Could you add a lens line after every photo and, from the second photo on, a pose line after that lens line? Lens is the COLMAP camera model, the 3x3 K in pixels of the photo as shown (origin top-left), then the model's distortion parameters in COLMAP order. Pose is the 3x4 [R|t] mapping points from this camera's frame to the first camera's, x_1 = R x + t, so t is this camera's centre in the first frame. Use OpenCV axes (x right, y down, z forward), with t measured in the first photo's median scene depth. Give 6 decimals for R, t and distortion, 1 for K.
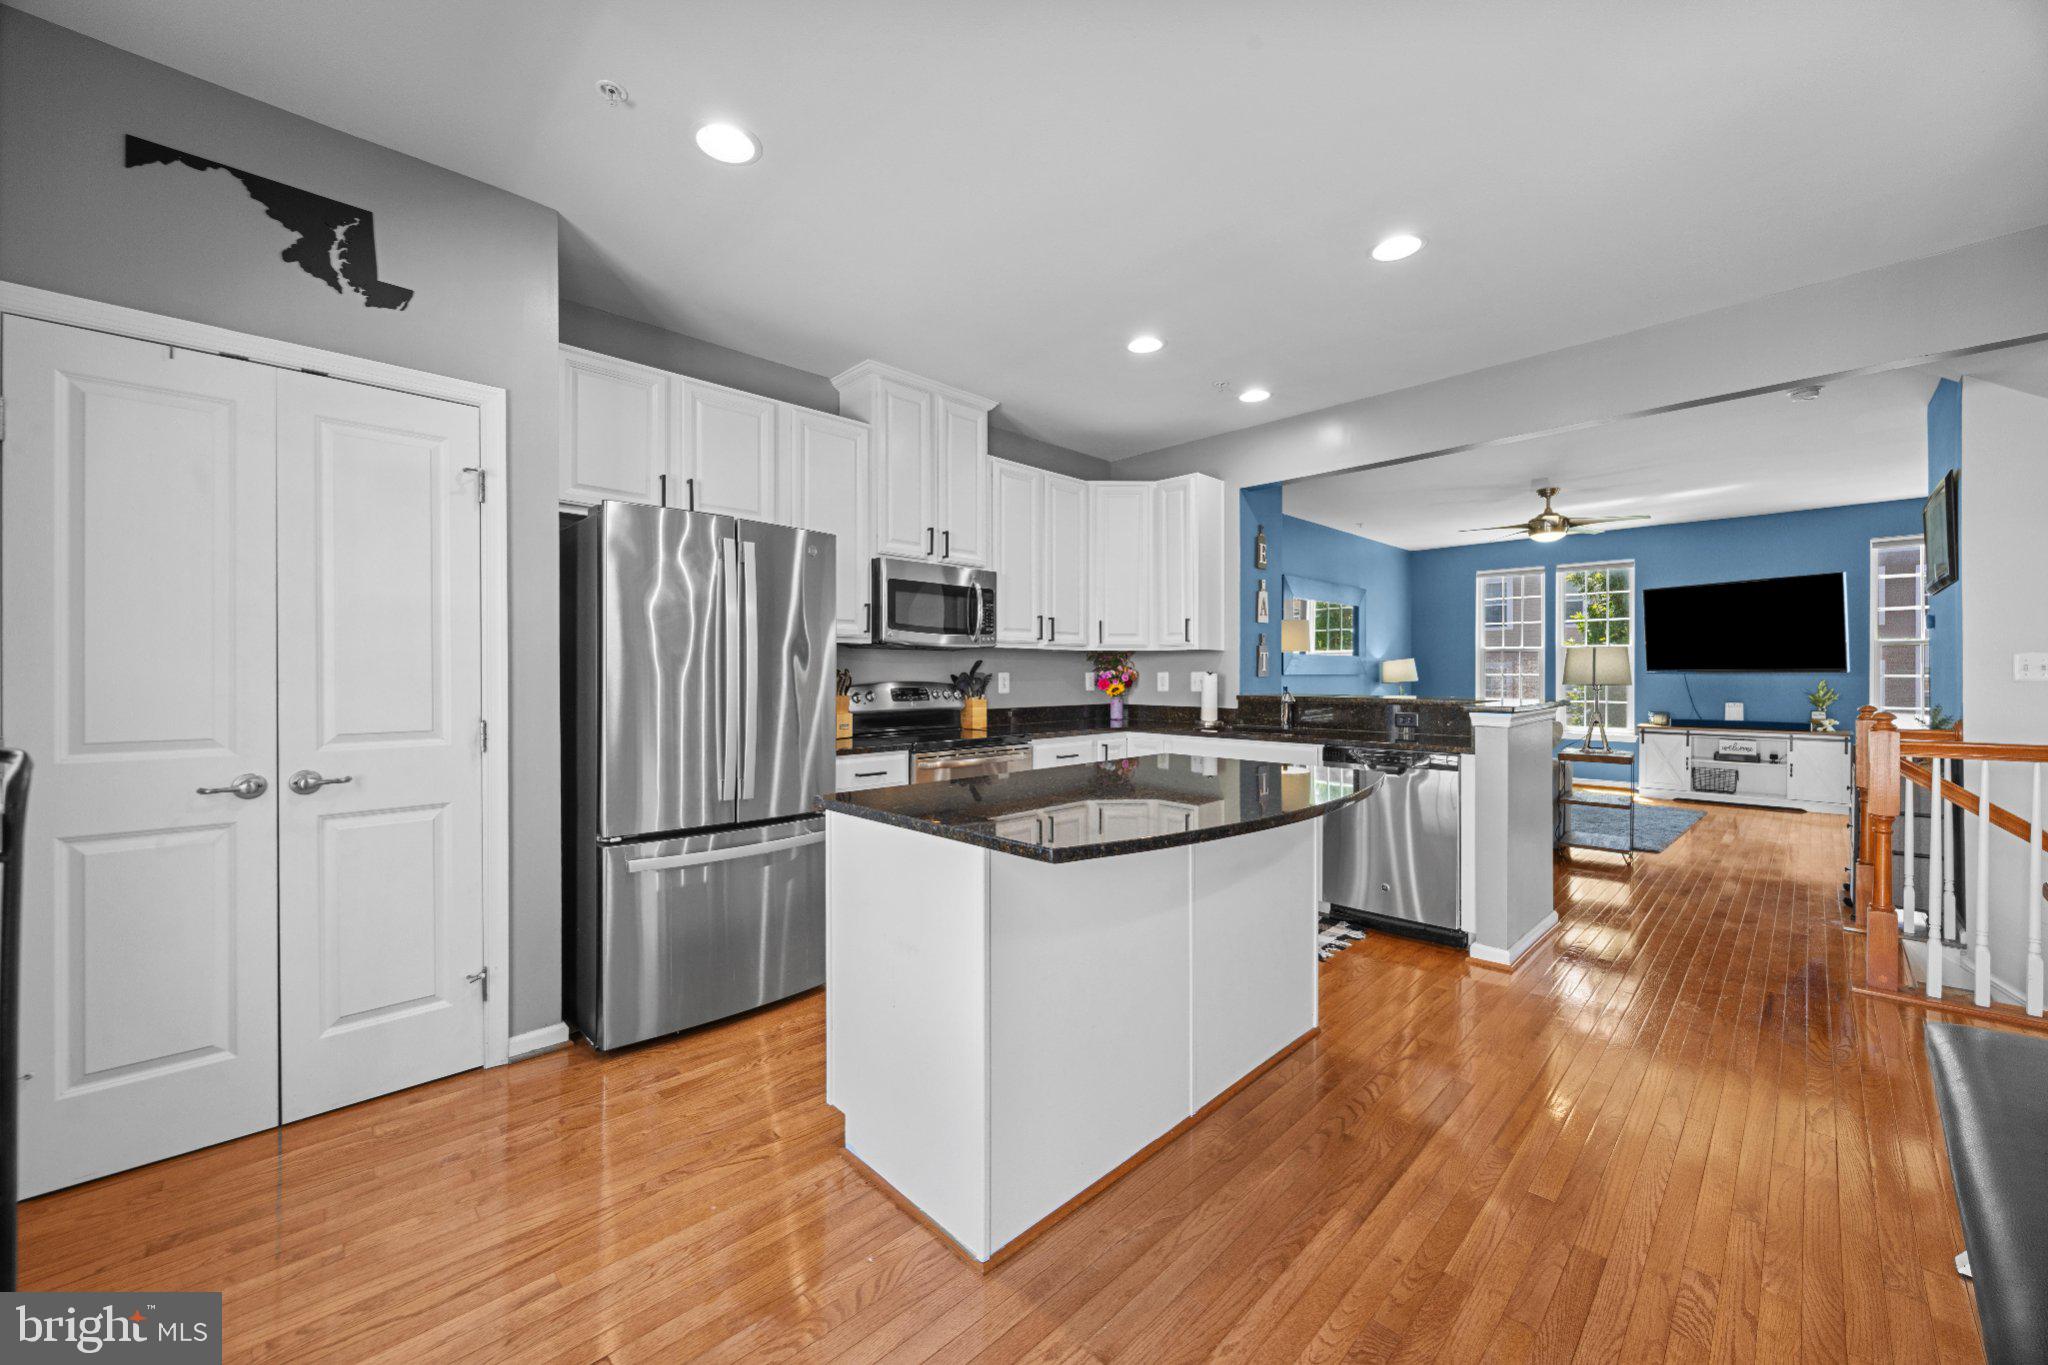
lens RADIAL K [[777.3, 0, 1020.9], [0, 777.3, 678.4], [0, 0, 1]] dist [-0.000332, -0.000056]
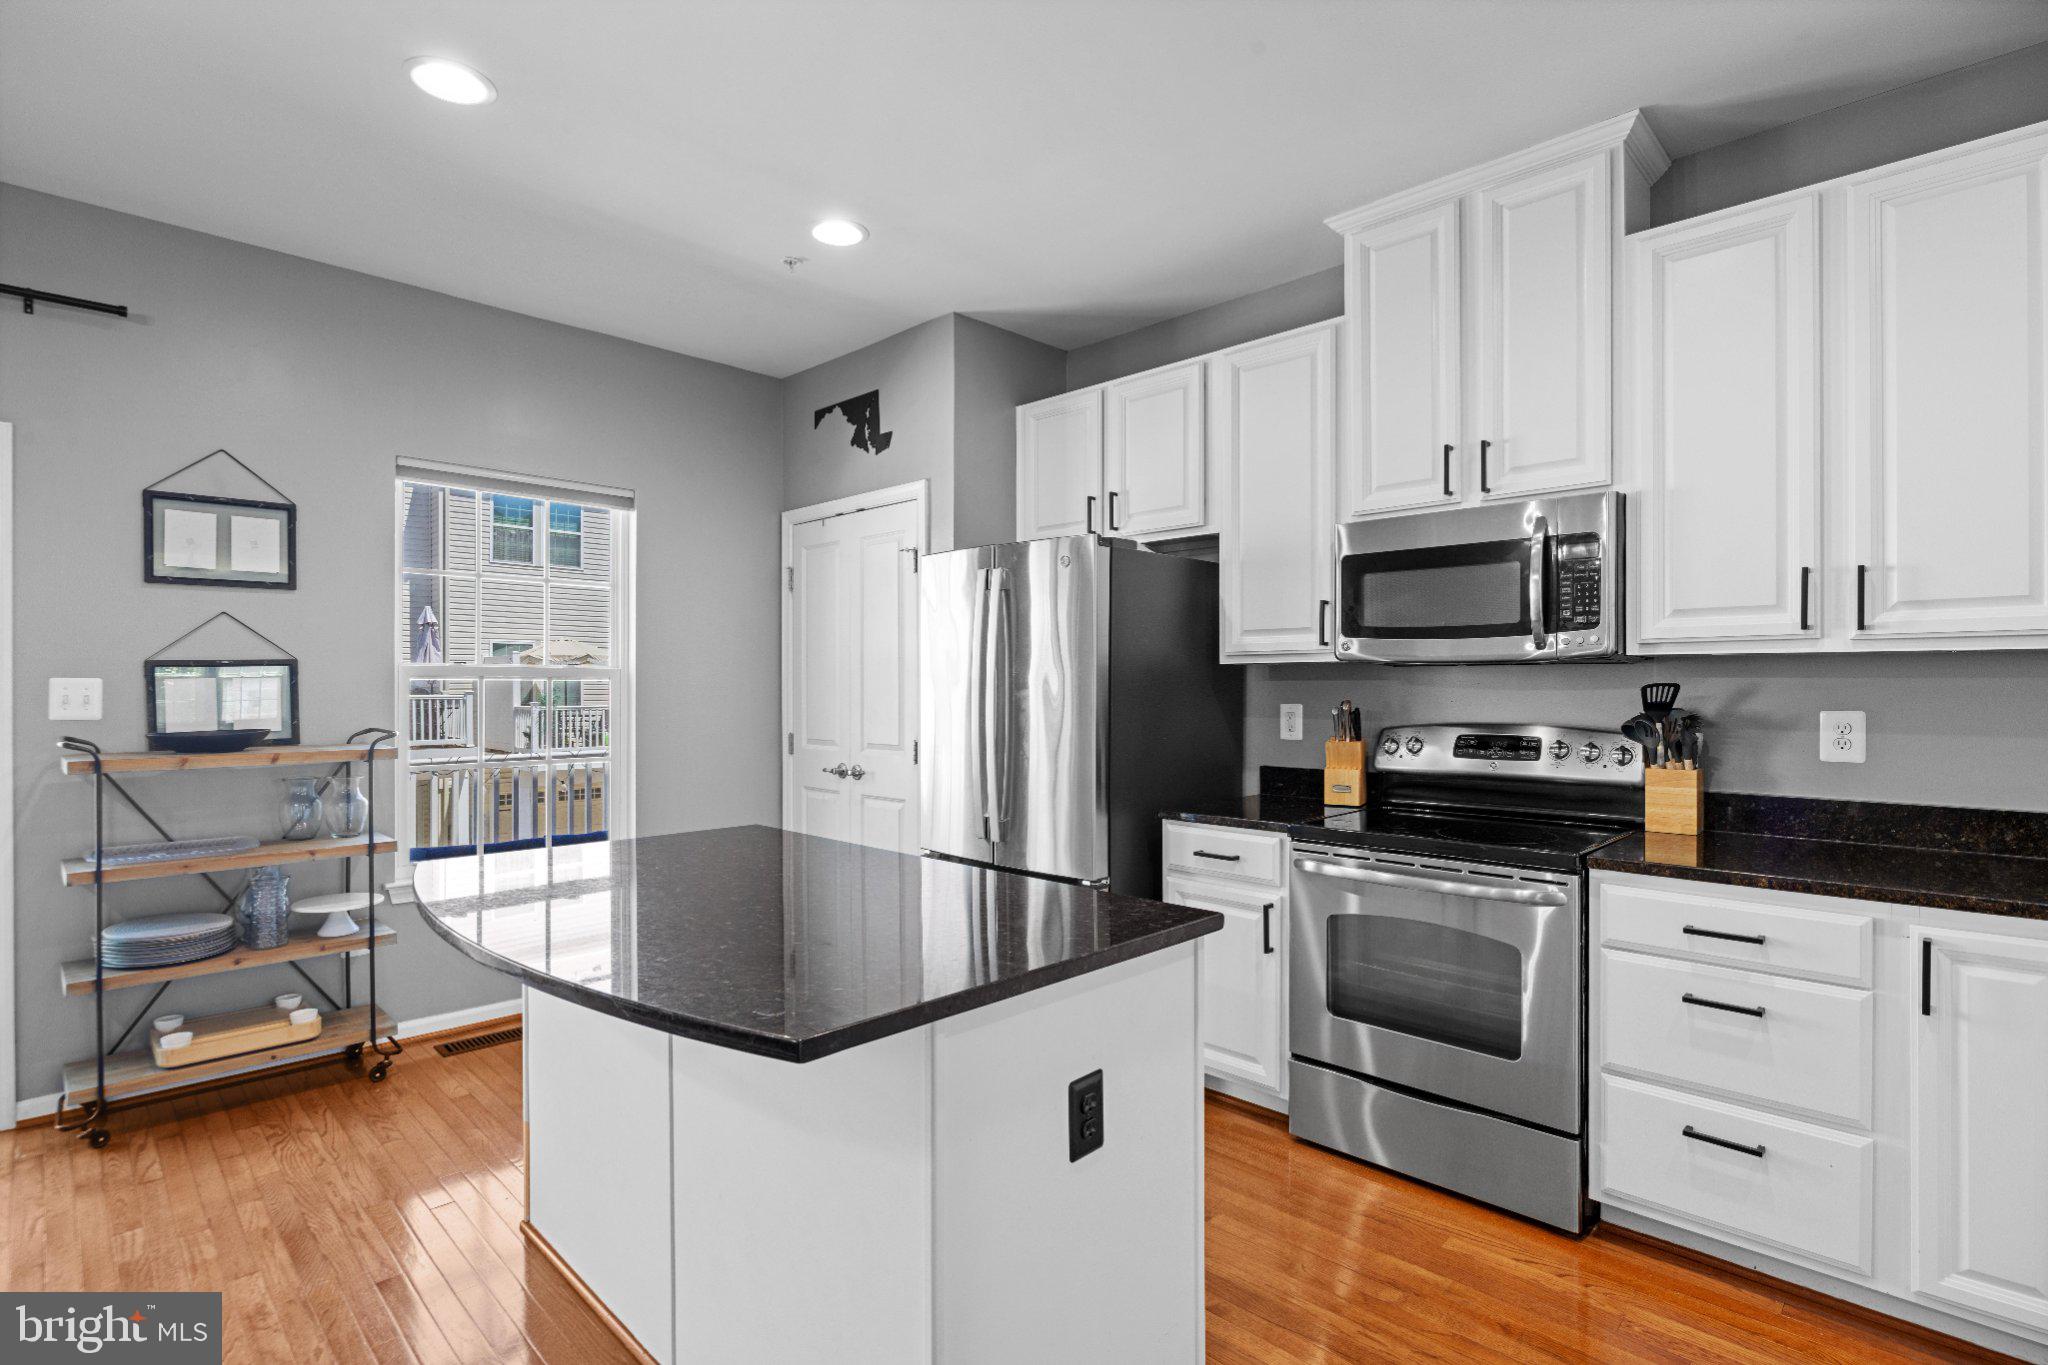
lens RADIAL K [[990.4, 0, 1022.1], [0, 990.4, 687.6], [0, 0, 1]] dist [-0.010605, 0.000286]
pose [[0.015519, 0.004721, -0.999868, 0.478917], [-0.002219, 0.999987, 0.004687, -0.020872], [0.999877, 0.002146, 0.015529, 0.571115]]
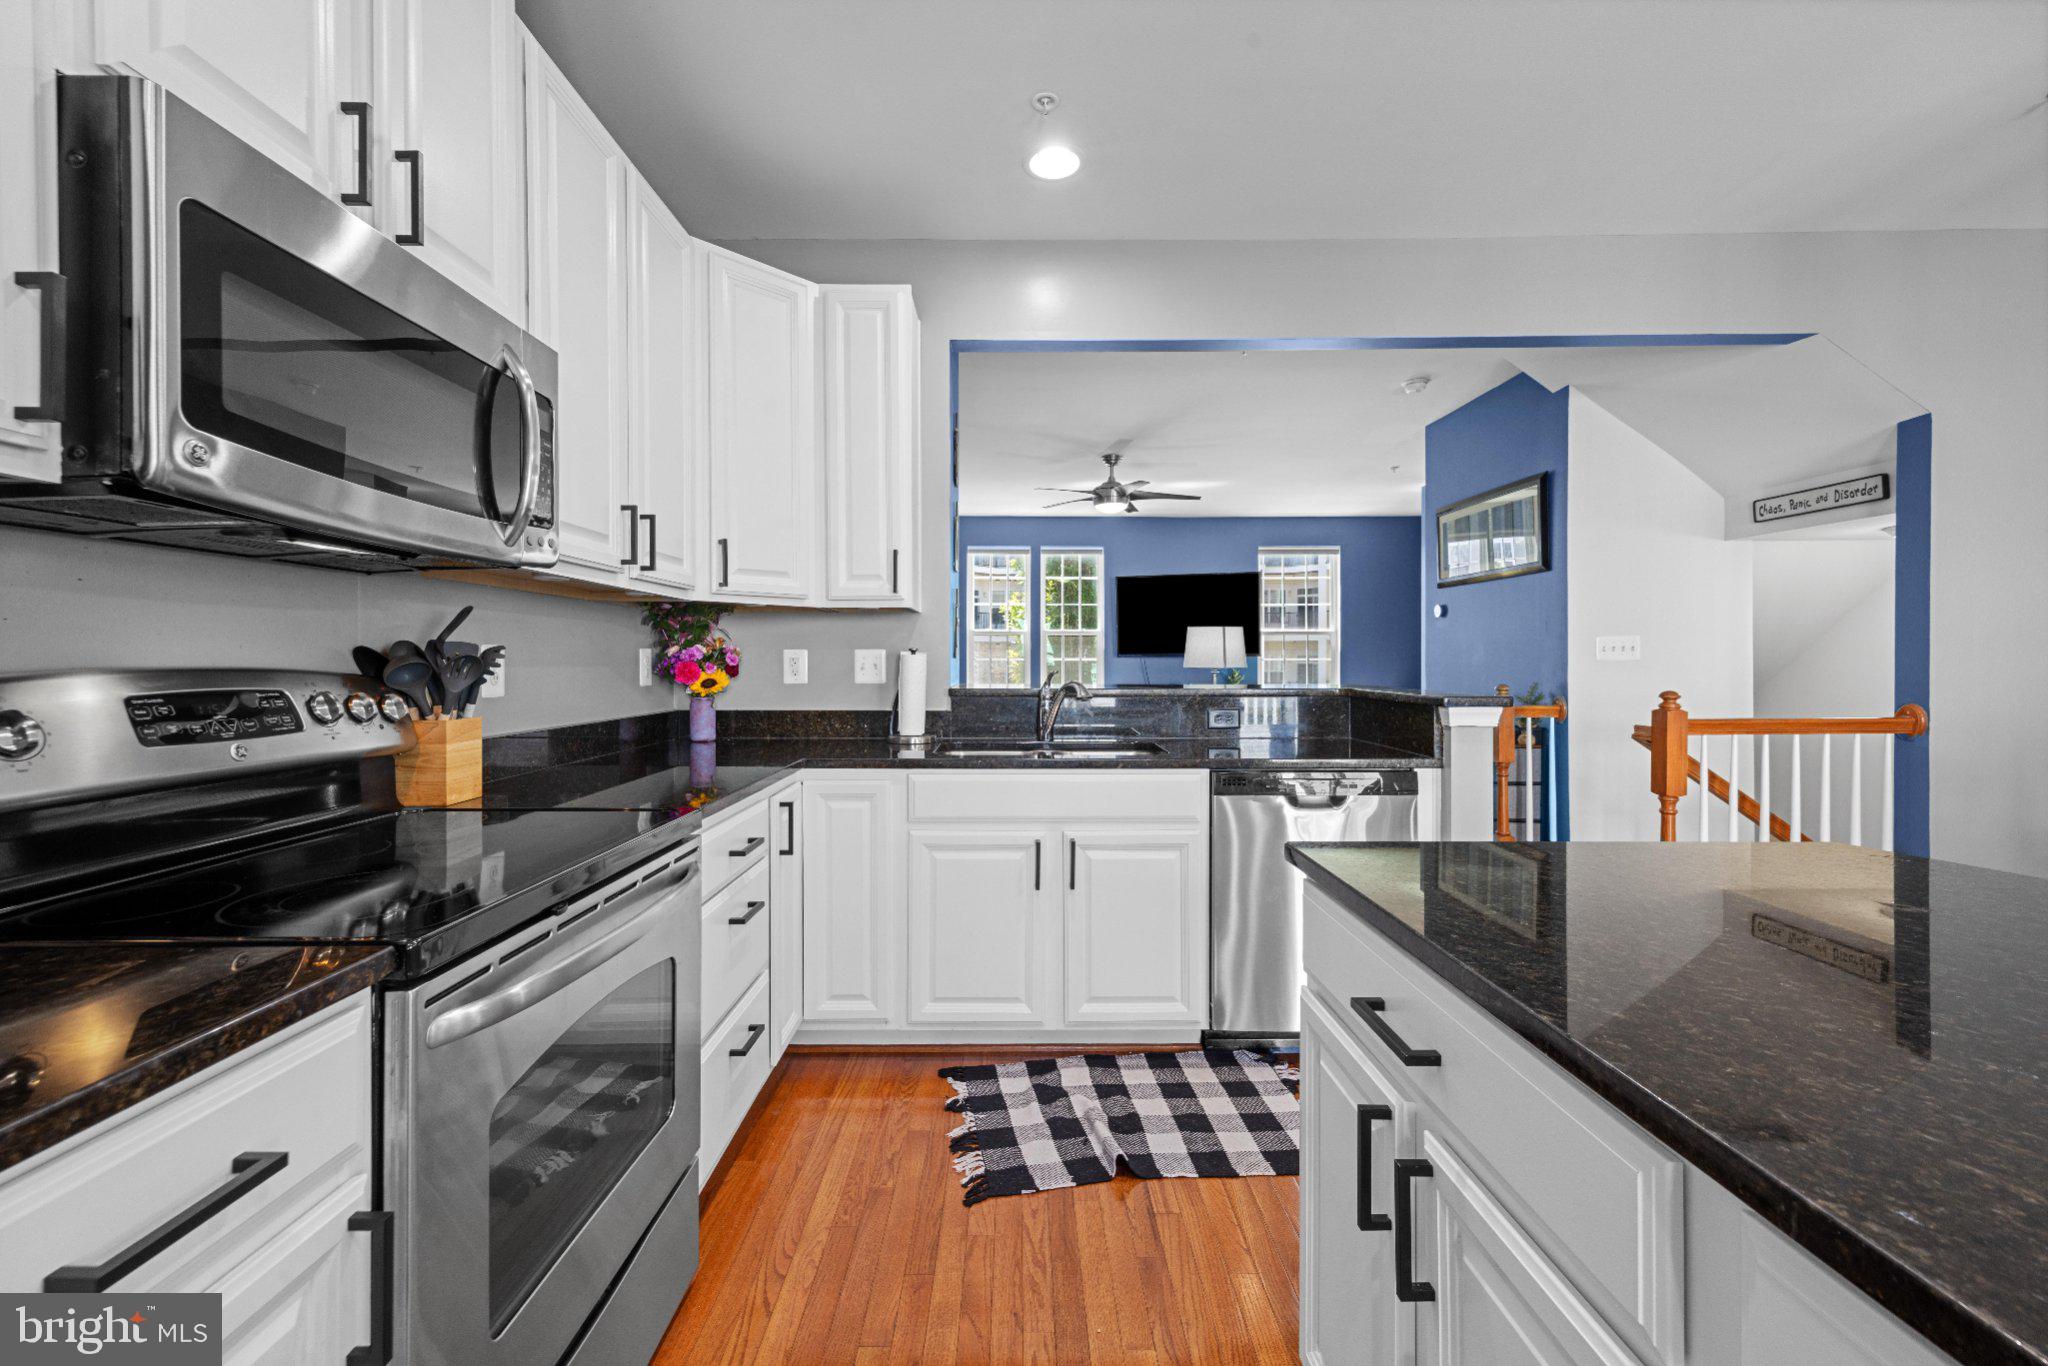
lens RADIAL K [[831.5, 0, 1019.5], [0, 831.5, 666.7], [0, 0, 1]] dist [0.011016, -0.000120]
pose [[0.696955, -0.005019, 0.717098, -0.137986], [0.004785, 0.999986, 0.002348, 0.003719], [-0.717099, 0.001795, 0.696969, 0.521144]]
